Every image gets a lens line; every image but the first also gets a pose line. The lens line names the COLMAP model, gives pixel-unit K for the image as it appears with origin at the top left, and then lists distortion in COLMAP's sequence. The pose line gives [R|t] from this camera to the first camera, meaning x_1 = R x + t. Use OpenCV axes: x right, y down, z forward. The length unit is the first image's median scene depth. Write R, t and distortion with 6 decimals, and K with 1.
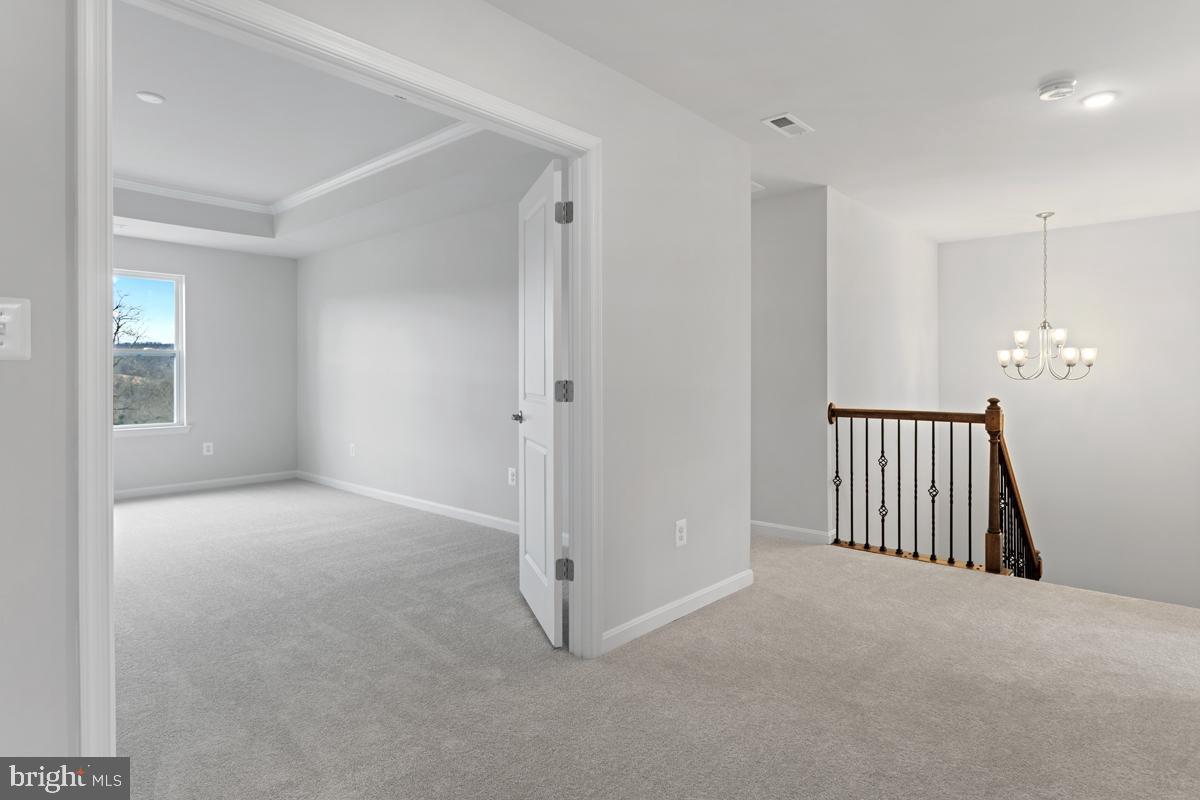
lens RADIAL K [[658.6, 0, 604.2], [0, 658.6, 374.5], [0, 0, 1]] dist [0.001556, -0.000305]
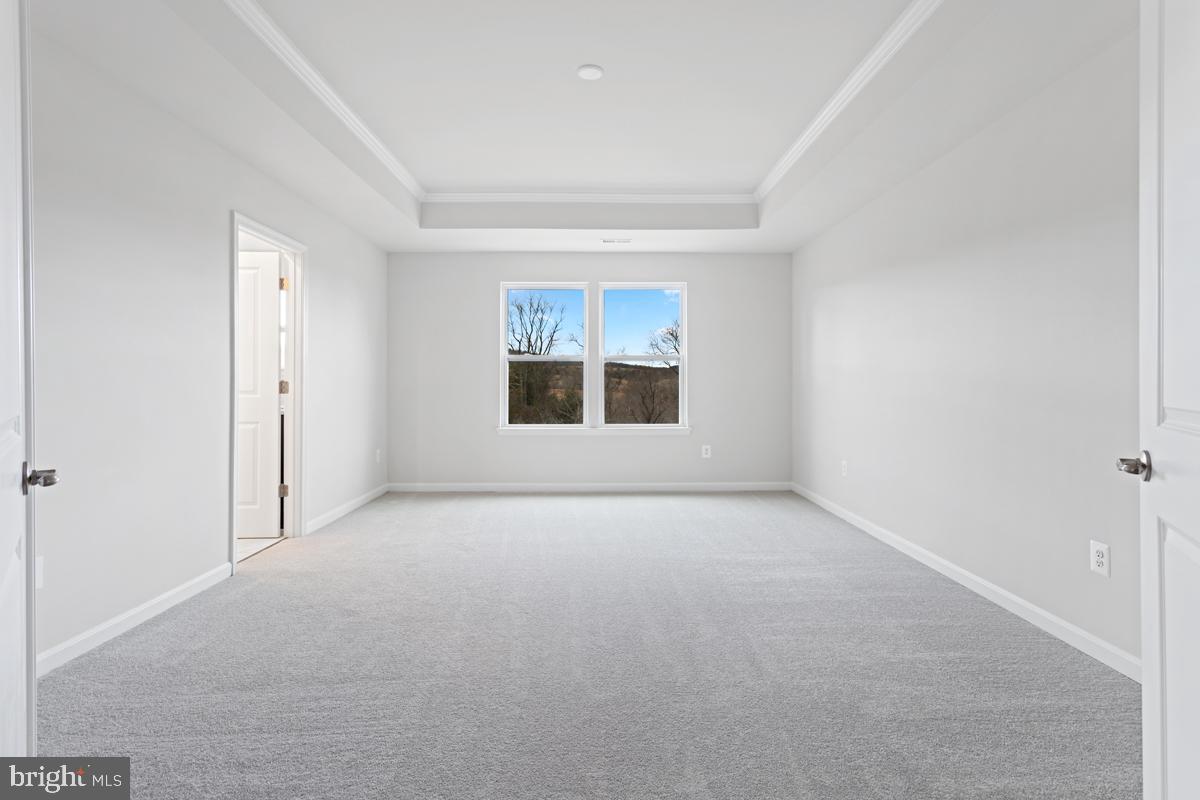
lens RADIAL K [[580.1, 0, 600.0], [0, 580.1, 390.6], [0, 0, 1]] dist [-0.006006, 0.000102]
pose [[0.671805, 0.010630, -0.740652, -0.064260], [-0.002364, 0.999923, 0.012208, 0.010486], [0.740724, -0.006450, 0.671778, 0.368338]]
